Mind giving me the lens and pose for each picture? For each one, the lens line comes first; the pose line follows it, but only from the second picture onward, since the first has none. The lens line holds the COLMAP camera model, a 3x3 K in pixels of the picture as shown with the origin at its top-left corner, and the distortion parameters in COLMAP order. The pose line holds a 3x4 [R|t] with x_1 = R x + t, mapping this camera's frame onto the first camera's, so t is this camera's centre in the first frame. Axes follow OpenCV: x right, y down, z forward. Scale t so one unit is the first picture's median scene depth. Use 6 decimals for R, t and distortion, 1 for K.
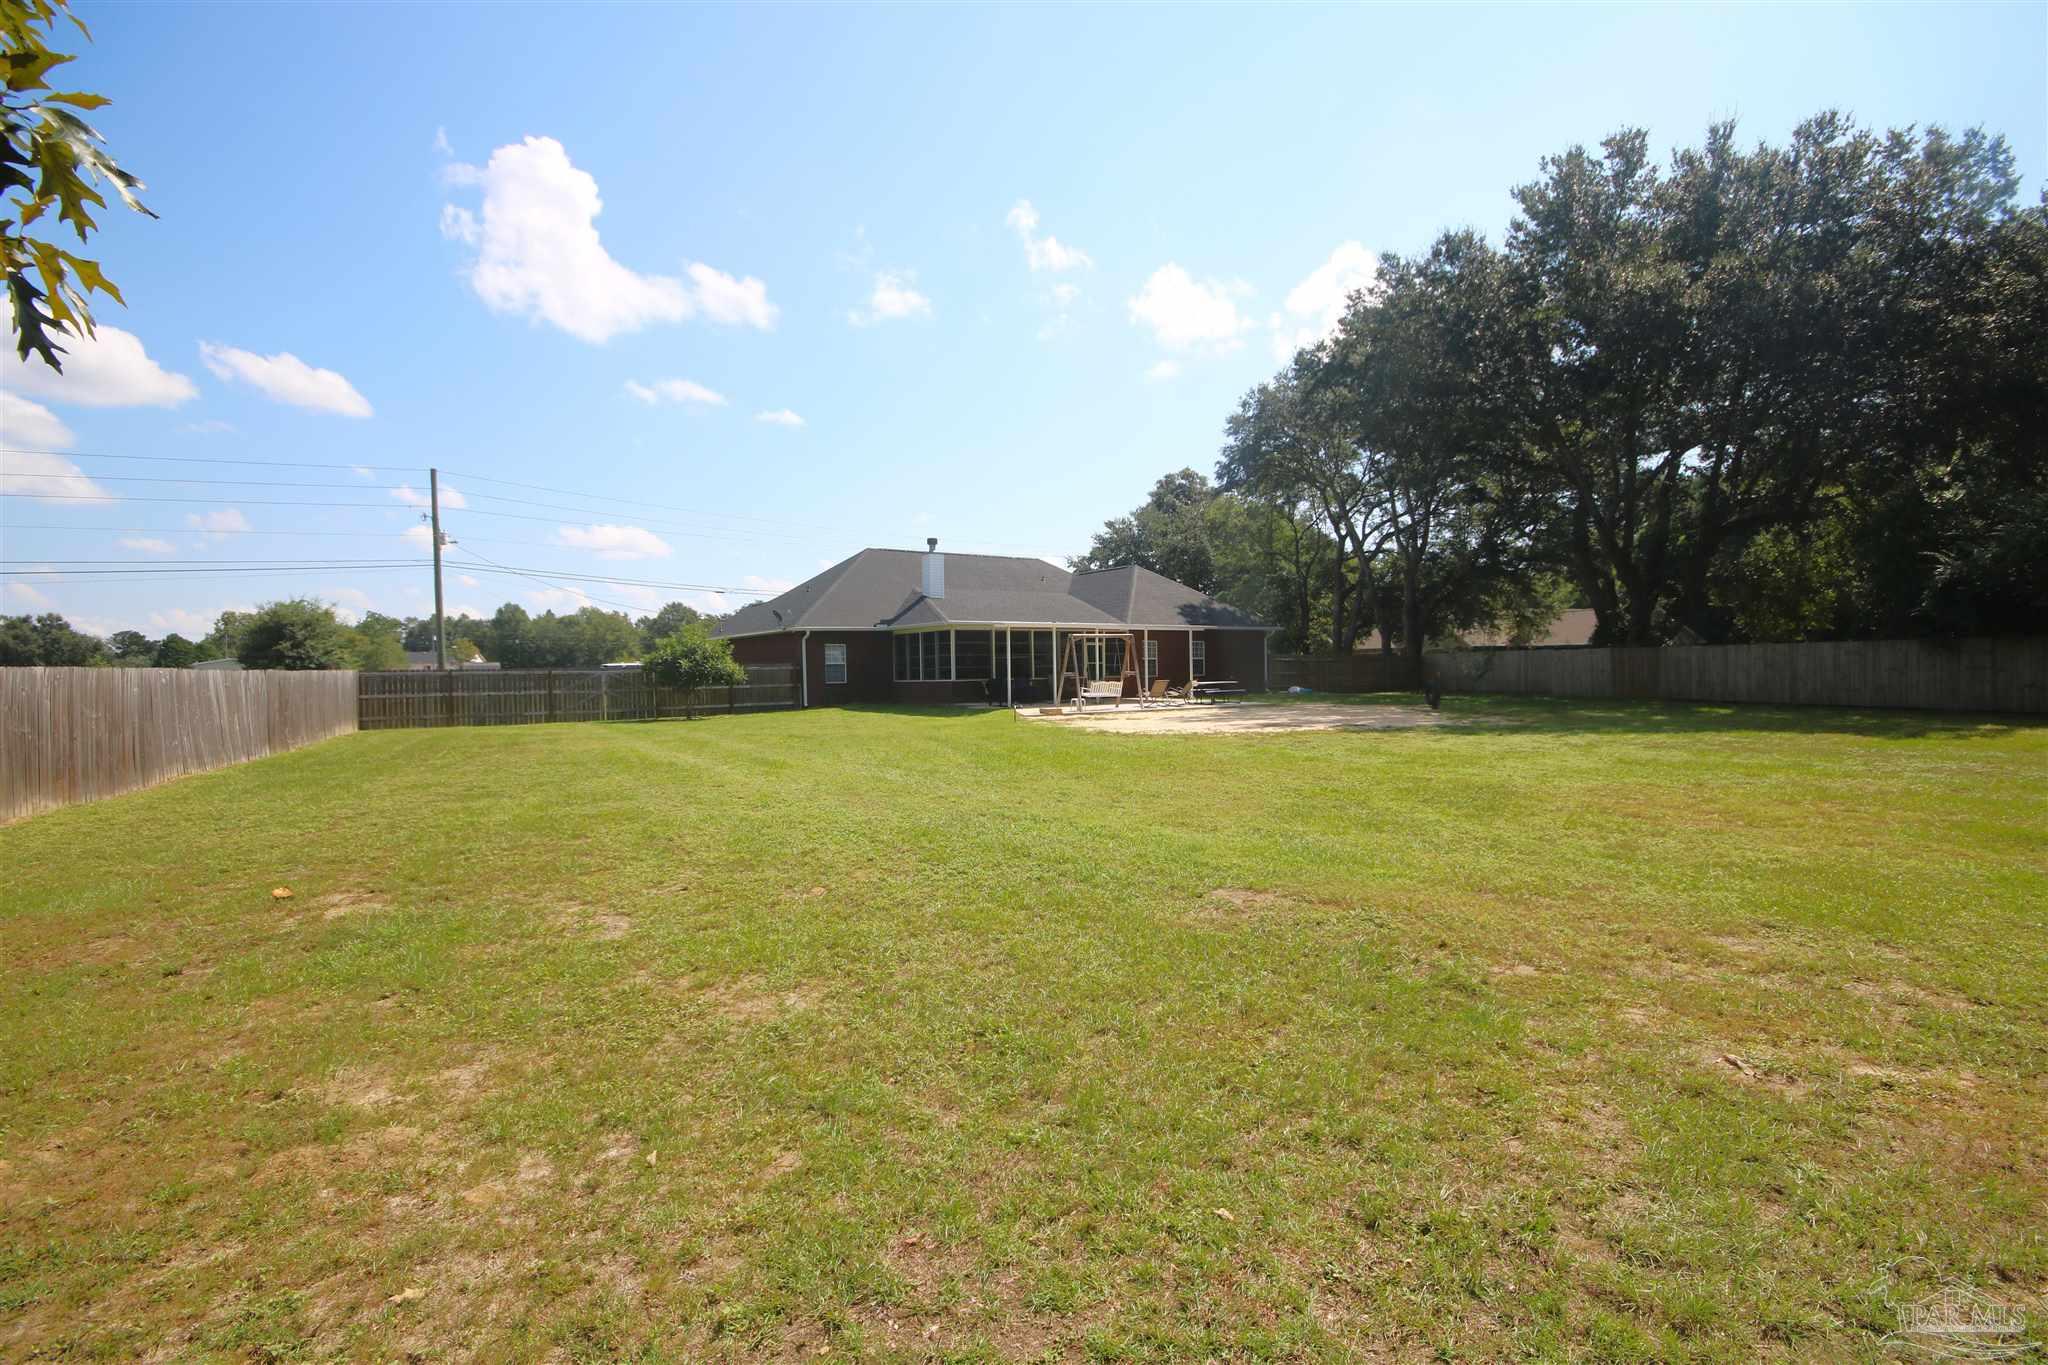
lens RADIAL K [[964.0, 0, 1022.8], [0, 964.0, 673.0], [0, 0, 1]] dist [0.004089, -0.003481]
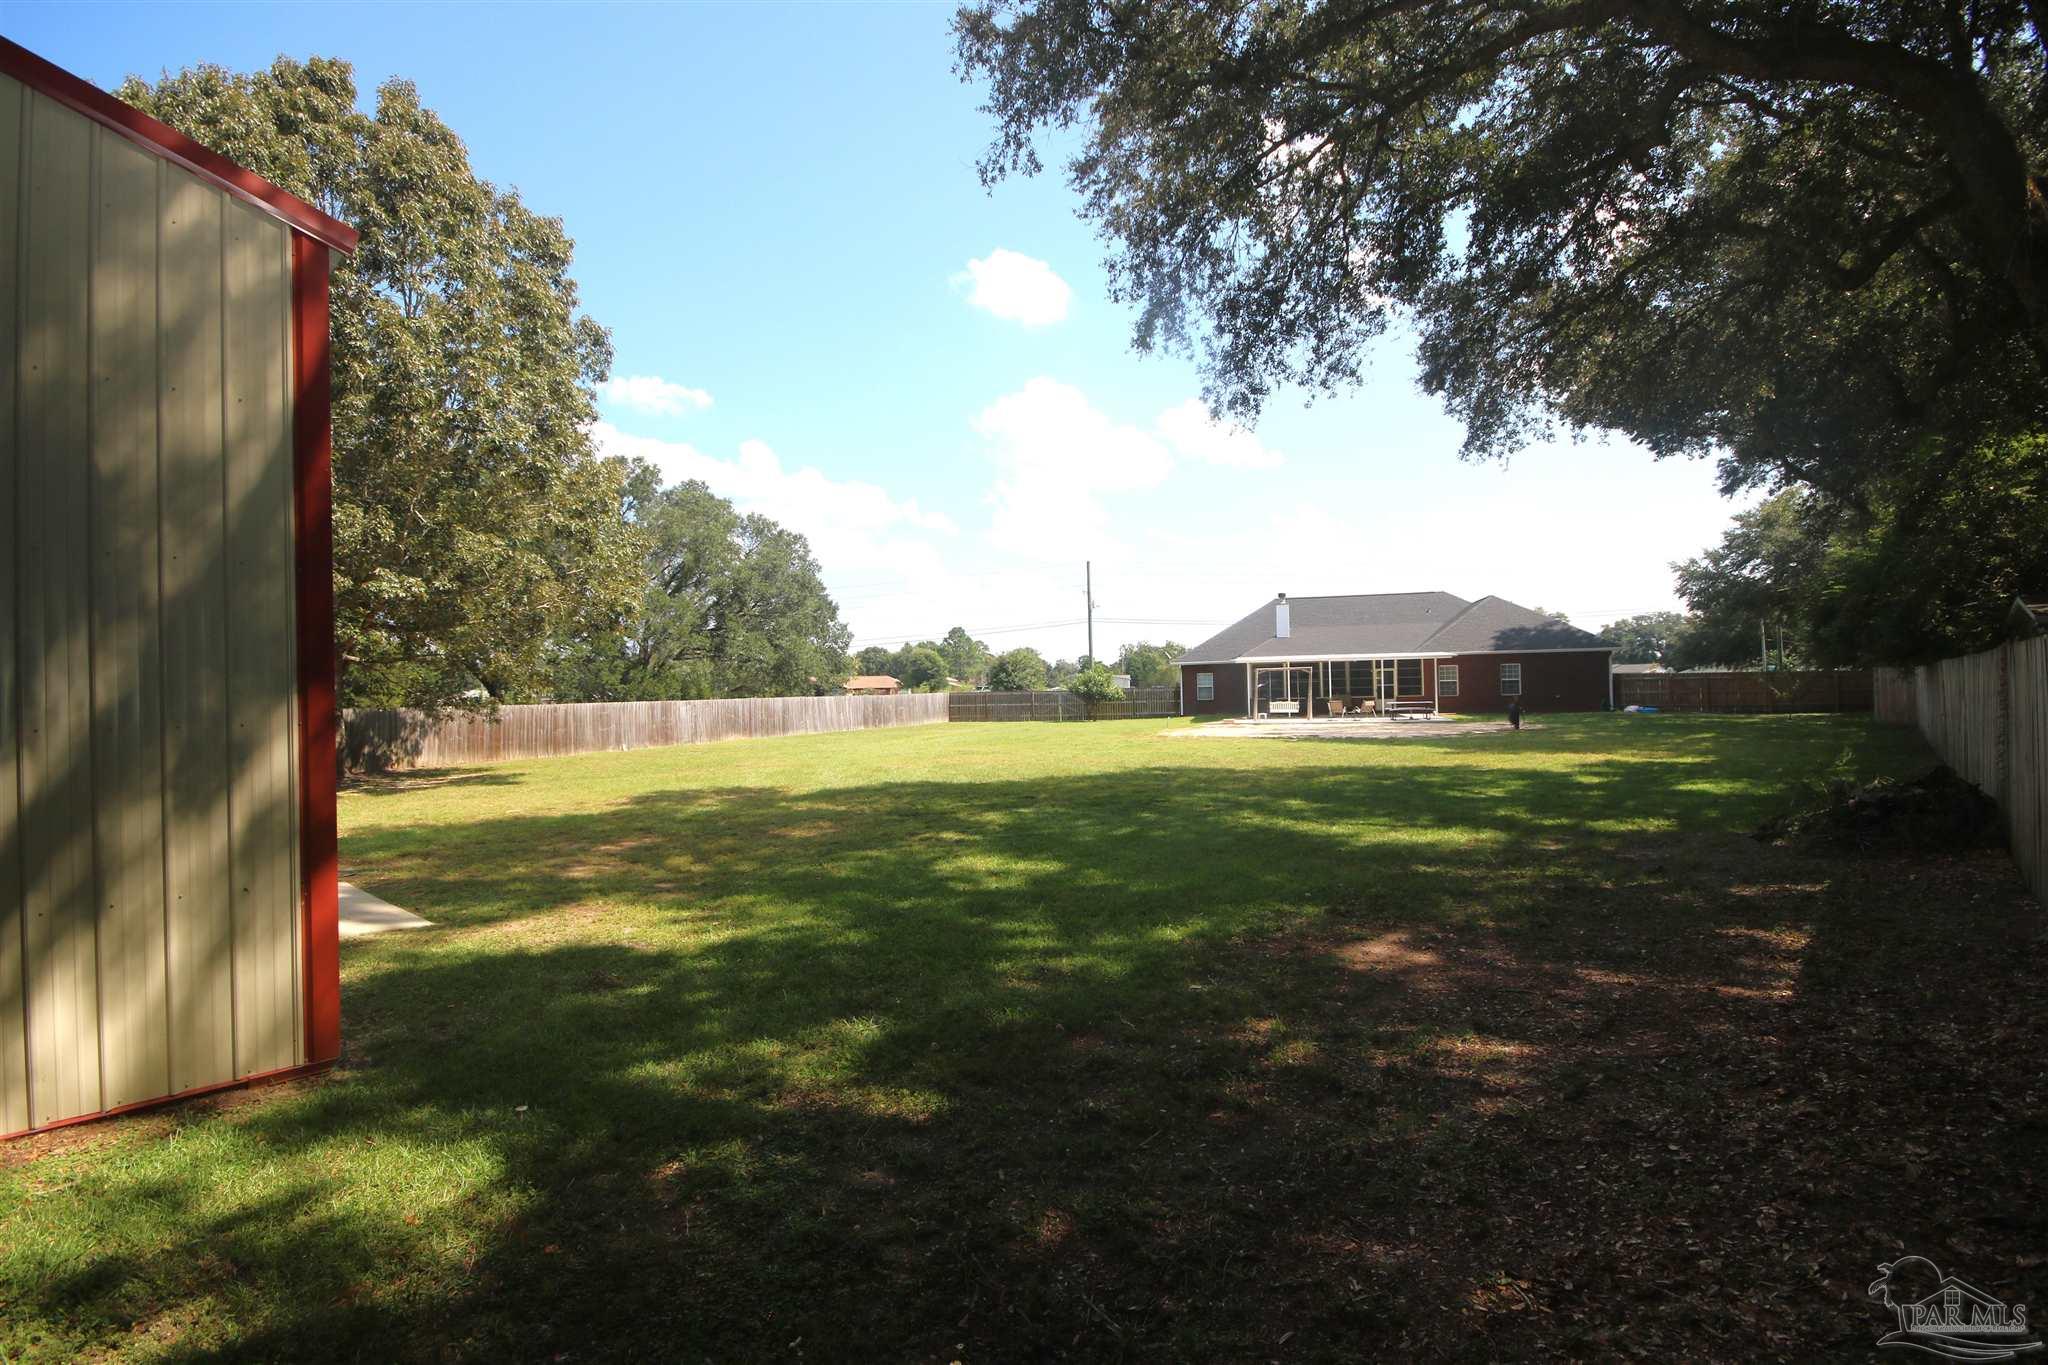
lens RADIAL K [[964.0, 0, 1018.2], [0, 964.0, 684.9], [0, 0, 1]] dist [0.004089, -0.003481]
pose [[0.650655, -0.002513, -0.759369, 0.869842], [0.003154, 0.999995, -0.000606, -0.015829], [0.759367, -0.002001, 0.650660, -0.187112]]
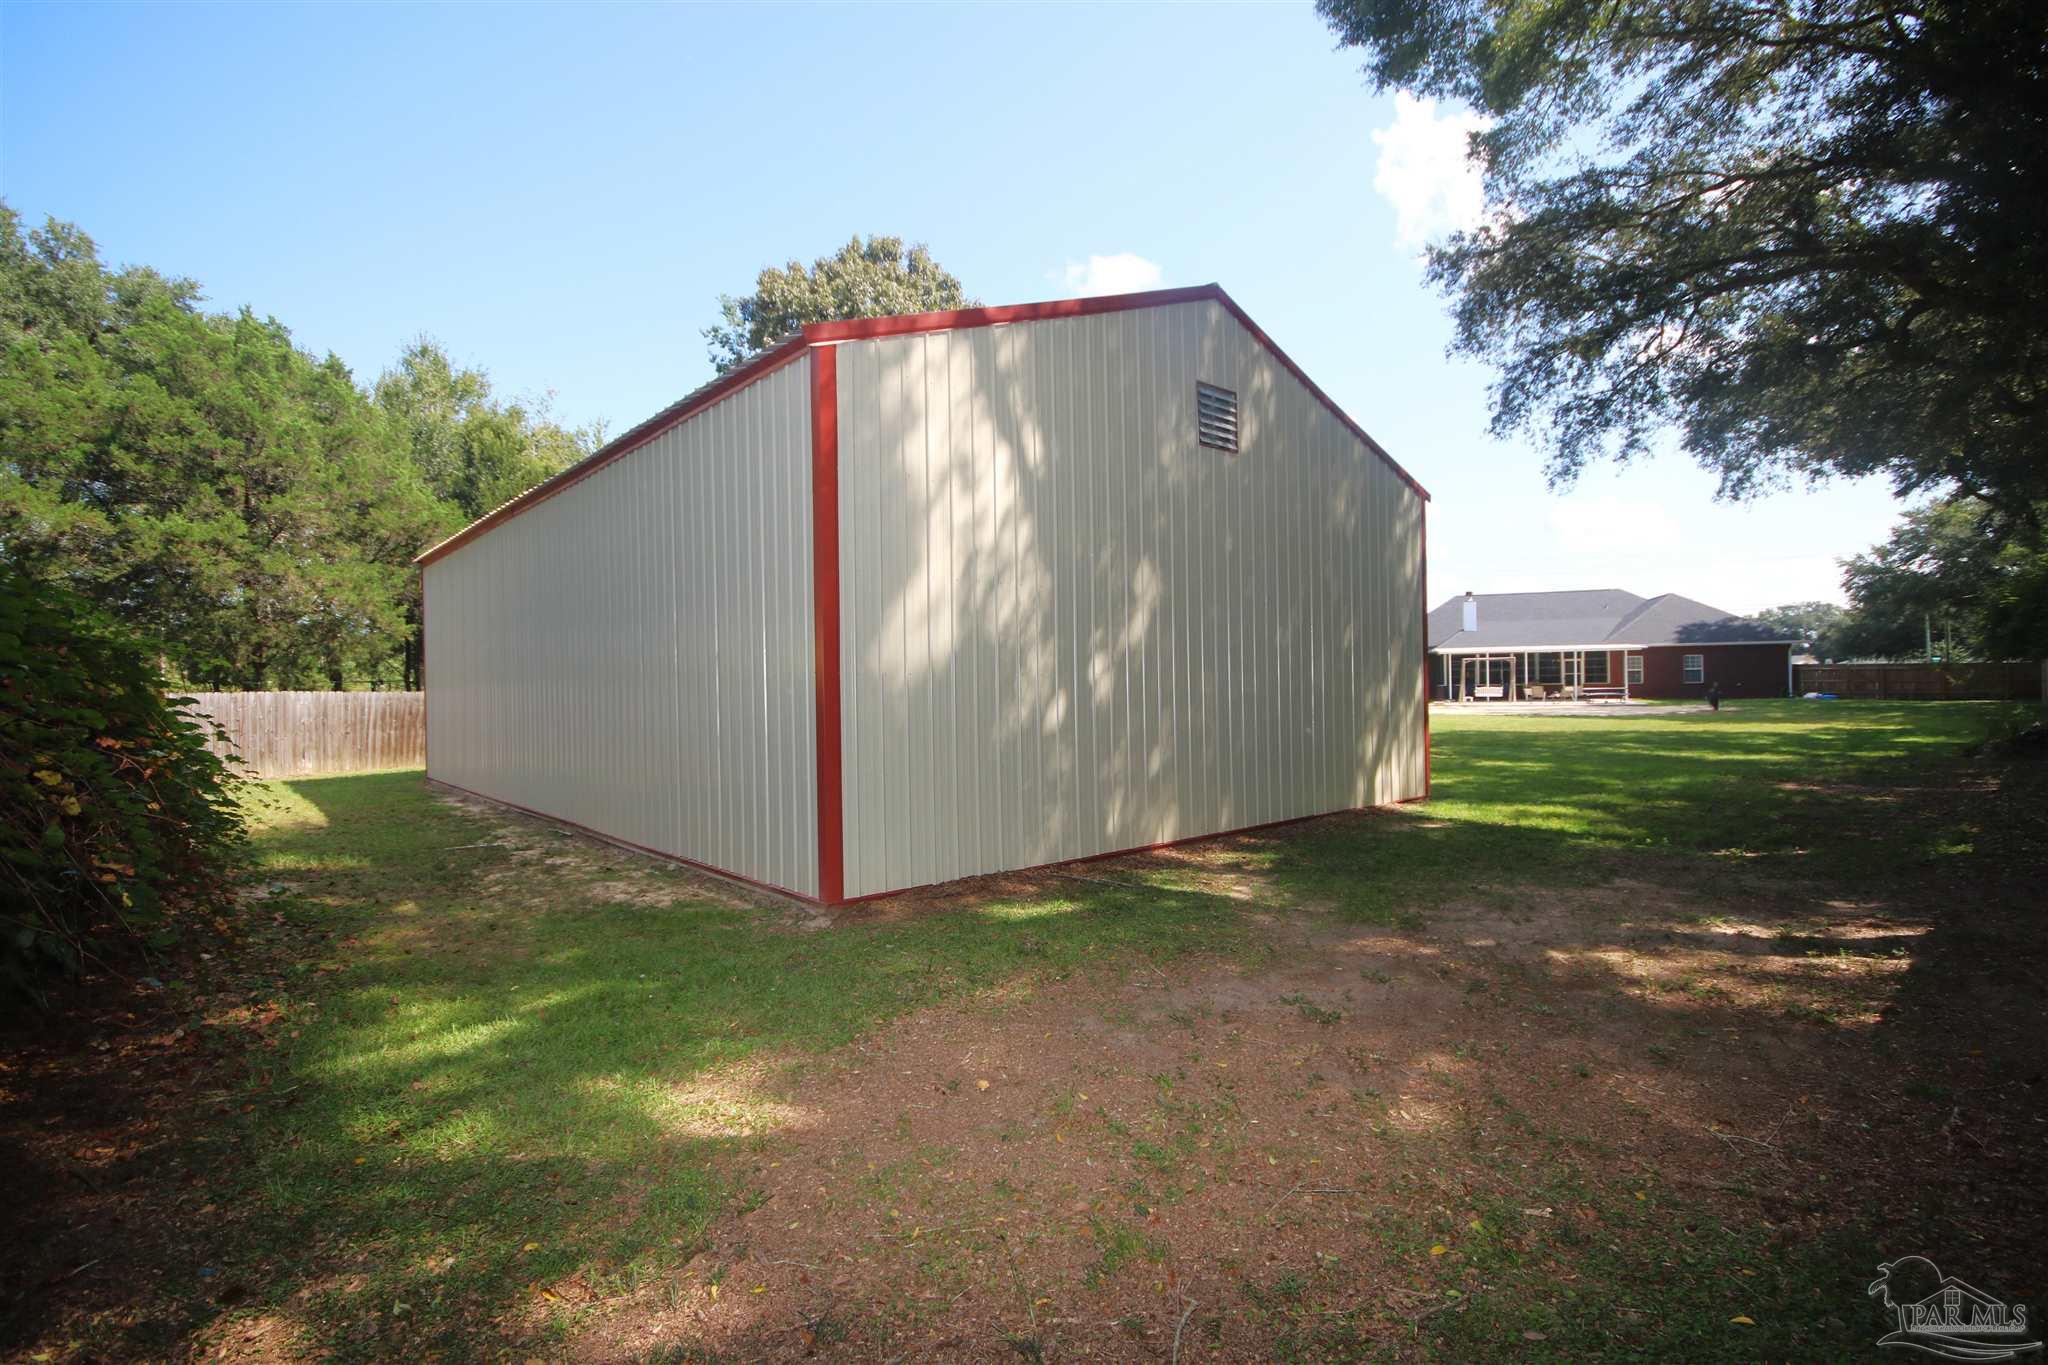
lens RADIAL K [[964.0, 0, 1020.2], [0, 964.0, 688.1], [0, 0, 1]] dist [0.004089, -0.003481]
pose [[0.578012, 0.011974, -0.815940, 0.923045], [-0.001619, 0.999907, 0.013526, -0.010337], [0.816027, -0.006497, 0.577978, -0.548930]]
